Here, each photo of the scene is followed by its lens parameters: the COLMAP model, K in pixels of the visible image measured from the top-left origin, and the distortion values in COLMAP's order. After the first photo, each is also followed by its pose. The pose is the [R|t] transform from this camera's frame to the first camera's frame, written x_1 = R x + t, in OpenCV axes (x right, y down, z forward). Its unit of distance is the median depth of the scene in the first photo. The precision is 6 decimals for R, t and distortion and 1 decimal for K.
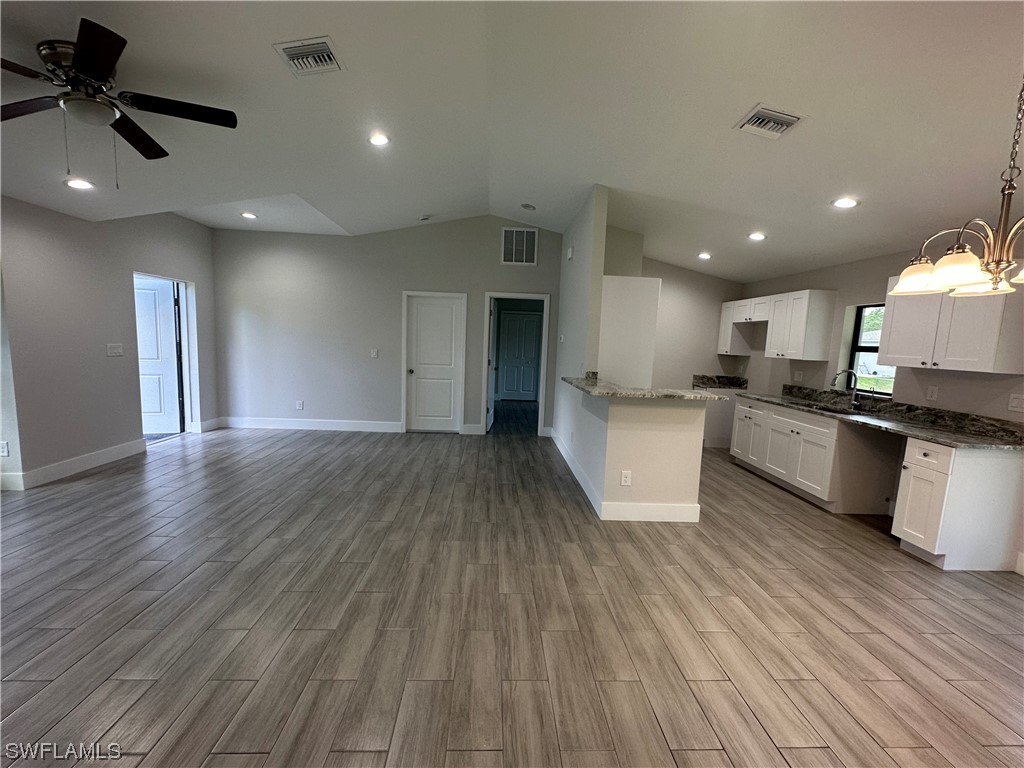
lens RADIAL K [[408.0, 0, 509.4], [0, 408.0, 387.4], [0, 0, 1]] dist [-0.002511, 0.000274]
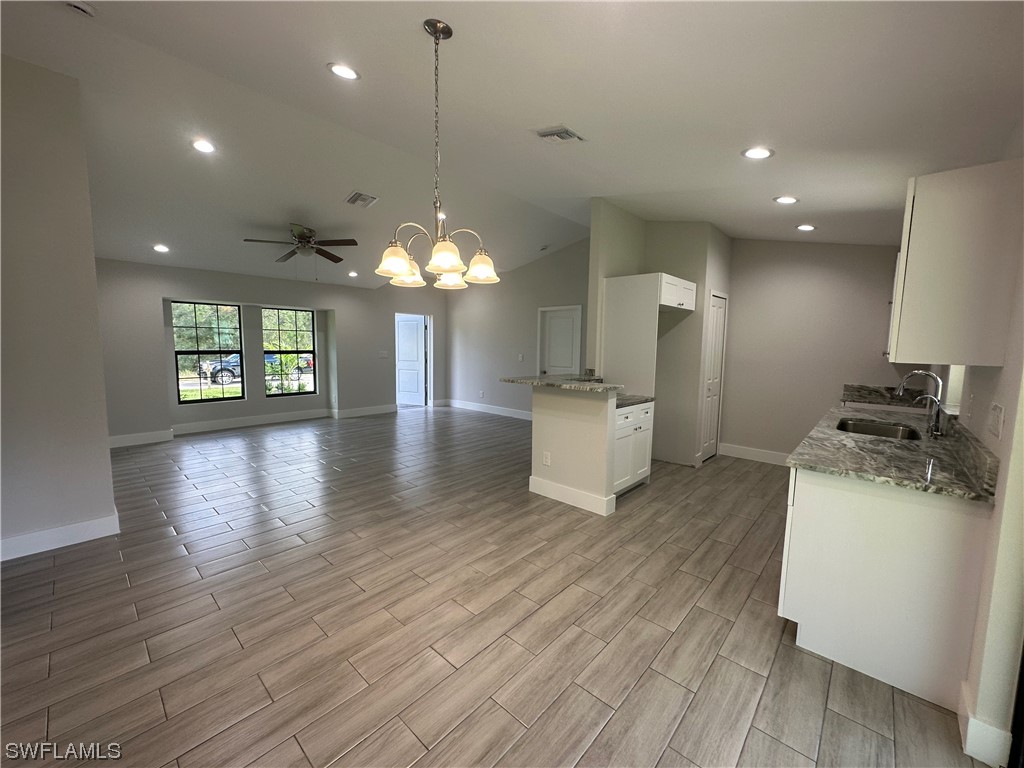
lens RADIAL K [[408.0, 0, 511.6], [0, 408.0, 381.6], [0, 0, 1]] dist [-0.002511, 0.000274]
pose [[0.708033, 0.034552, -0.705334, 1.054375], [-0.069844, 0.997331, -0.021256, 0.041479], [0.702717, 0.064313, 0.708556, 0.116212]]
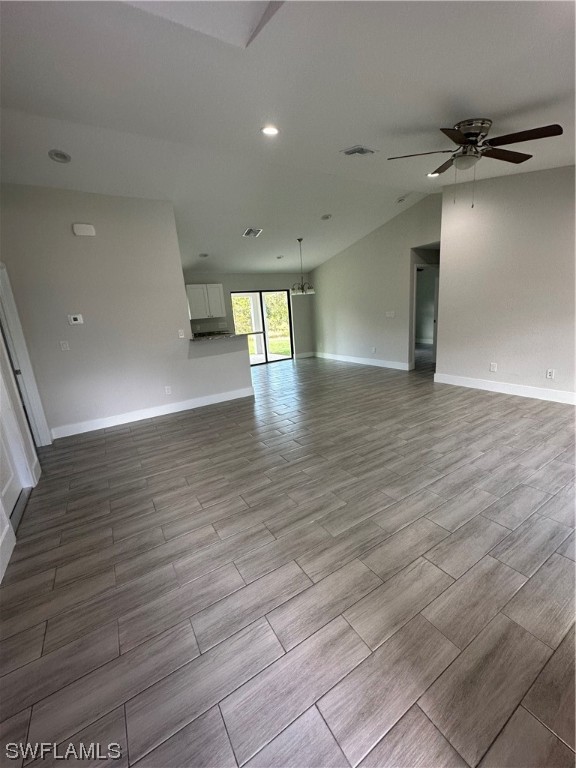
lens RADIAL K [[306.0, 0, 288.5], [0, 306.0, 383.9], [0, 0, 1]] dist [-0.002511, 0.000274]
pose [[-0.487287, -0.213867, 0.846648, -1.264543], [0.157356, 0.932169, 0.326037, -0.230860], [-0.858947, 0.292099, -0.420581, 1.574771]]
